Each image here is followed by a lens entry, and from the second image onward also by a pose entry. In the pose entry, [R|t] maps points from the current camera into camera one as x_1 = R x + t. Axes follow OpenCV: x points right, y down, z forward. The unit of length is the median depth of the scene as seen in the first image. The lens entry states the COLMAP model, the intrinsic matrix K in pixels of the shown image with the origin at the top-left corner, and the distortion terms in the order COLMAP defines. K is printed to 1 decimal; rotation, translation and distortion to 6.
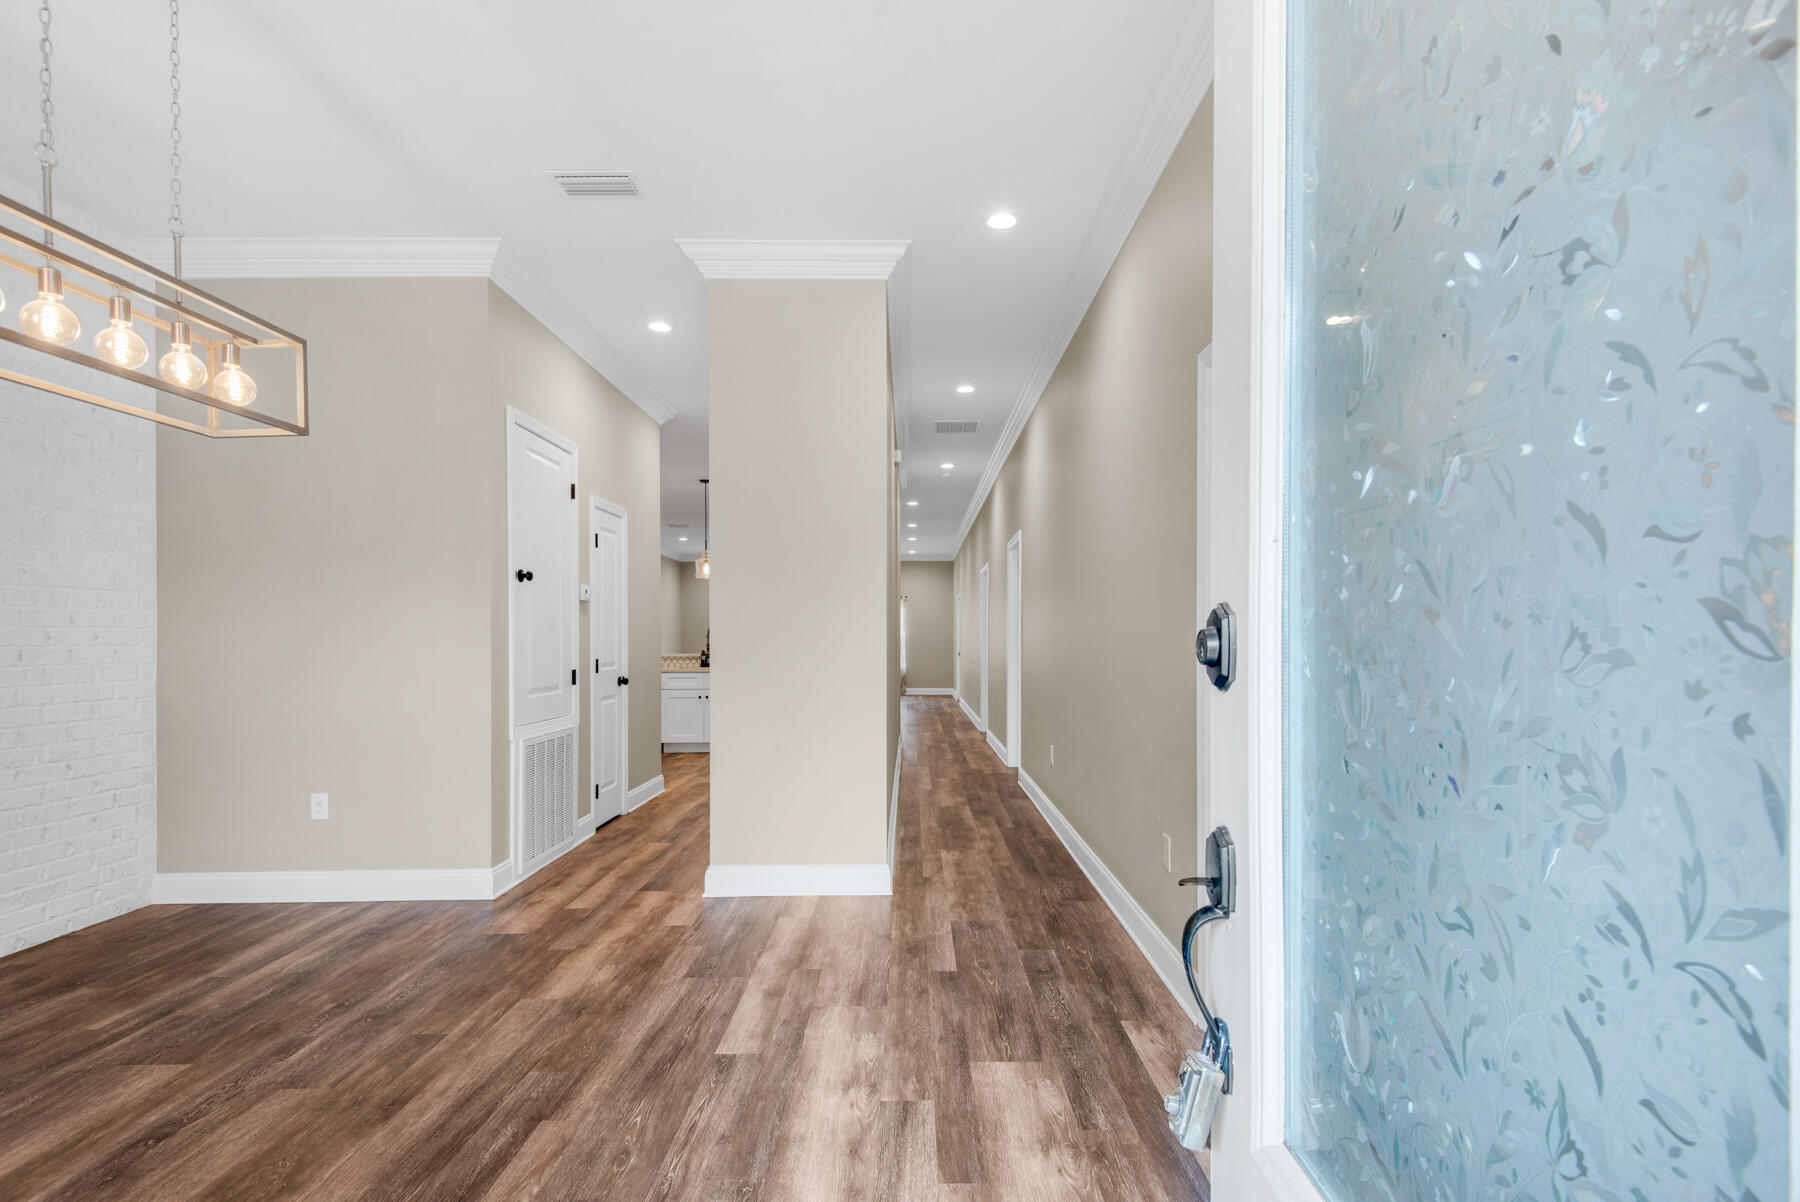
lens RADIAL K [[831.1, 0, 918.9], [0, 831.1, 641.1], [0, 0, 1]] dist [0.002578, 0.000225]
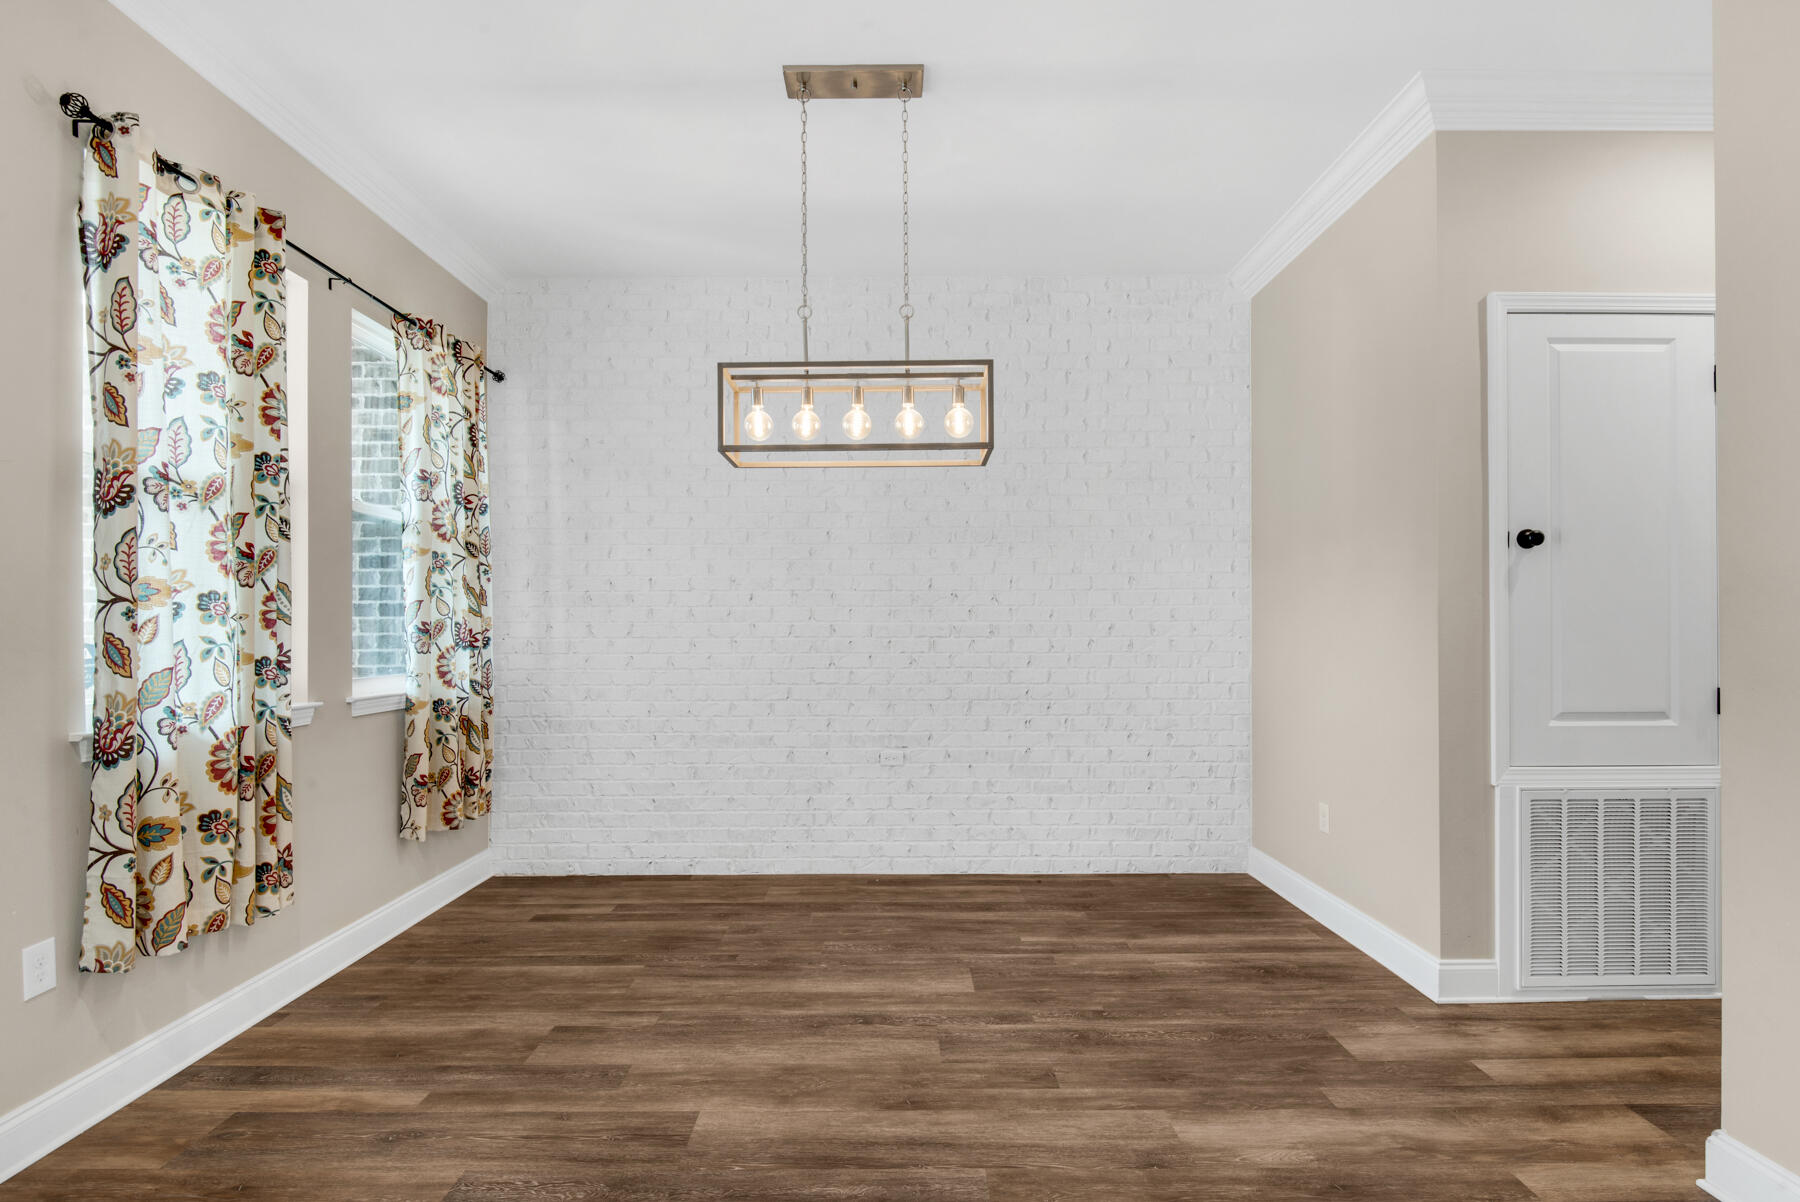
lens RADIAL K [[885.8, 0, 900.1], [0, 885.8, 611.2], [0, 0, 1]] dist [-0.000446, -0.002552]
pose [[-0.000721, -0.012094, -0.999927, 0.274784], [0.000141, 0.999927, -0.012094, -0.015804], [1.000000, -0.000149, -0.000719, 0.604597]]
